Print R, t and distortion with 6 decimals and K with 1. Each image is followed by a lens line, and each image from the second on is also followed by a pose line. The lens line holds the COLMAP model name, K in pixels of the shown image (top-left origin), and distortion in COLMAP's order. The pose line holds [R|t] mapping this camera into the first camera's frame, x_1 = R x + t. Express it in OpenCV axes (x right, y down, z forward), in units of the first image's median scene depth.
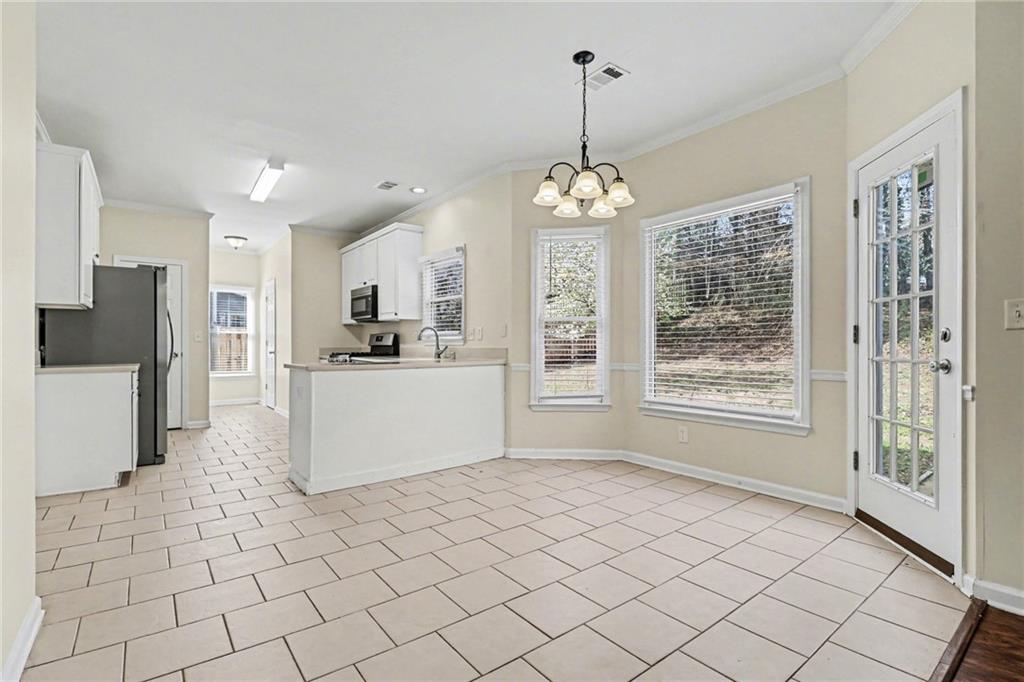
lens RADIAL K [[480.4, 0, 511.2], [0, 480.4, 340.4], [0, 0, 1]] dist [-0.014521, -0.002753]
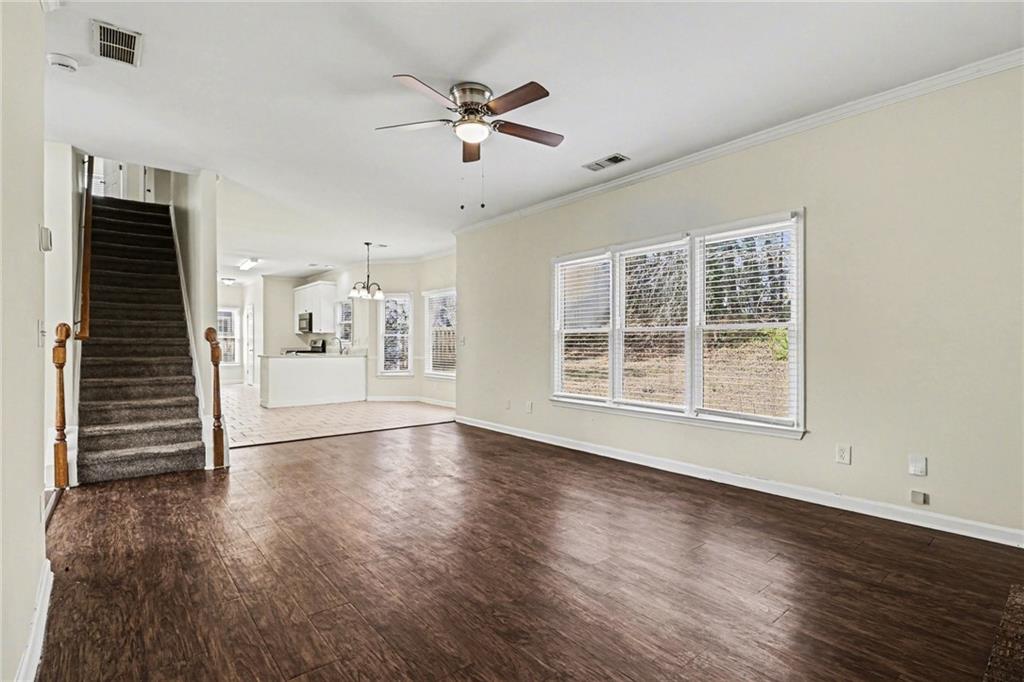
lens RADIAL K [[480.4, 0, 519.5], [0, 480.4, 357.2], [0, 0, 1]] dist [-0.014521, -0.002753]
pose [[0.998461, 0.012755, 0.053979, 0.399972], [-0.014282, 0.999506, 0.028013, -0.011268], [-0.053595, -0.028741, 0.998149, -0.831487]]
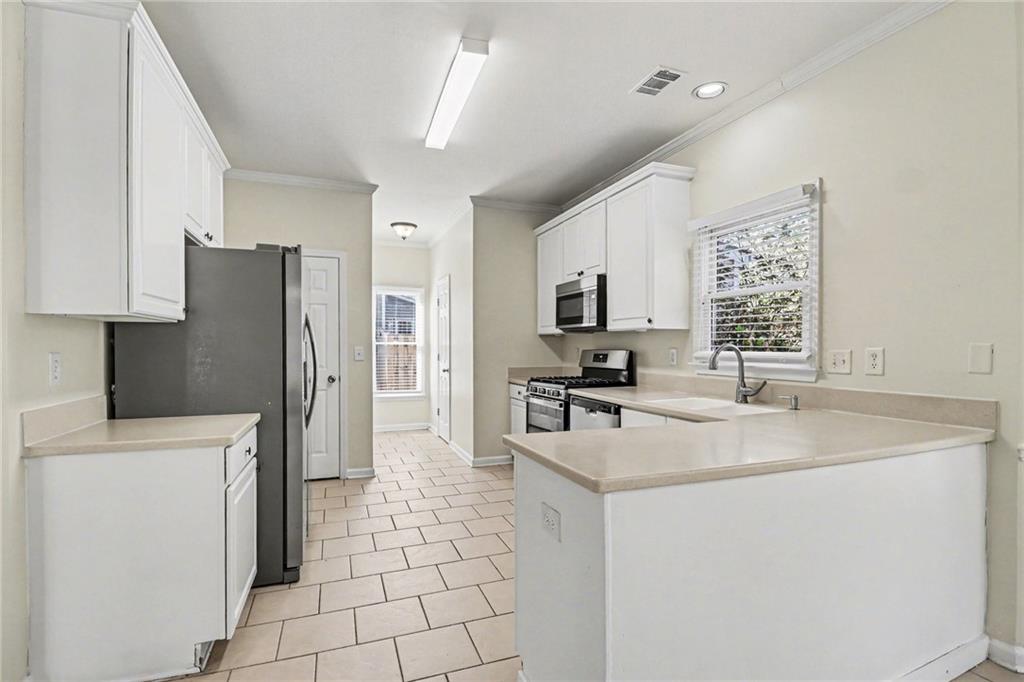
lens RADIAL K [[480.4, 0, 507.5], [0, 480.4, 345.1], [0, 0, 1]] dist [-0.014521, -0.002753]
pose [[0.953545, 0.001543, -0.301246, -0.212606], [0.000244, 0.999983, 0.005892, -0.026154], [0.301249, -0.005692, 0.953528, 0.360000]]
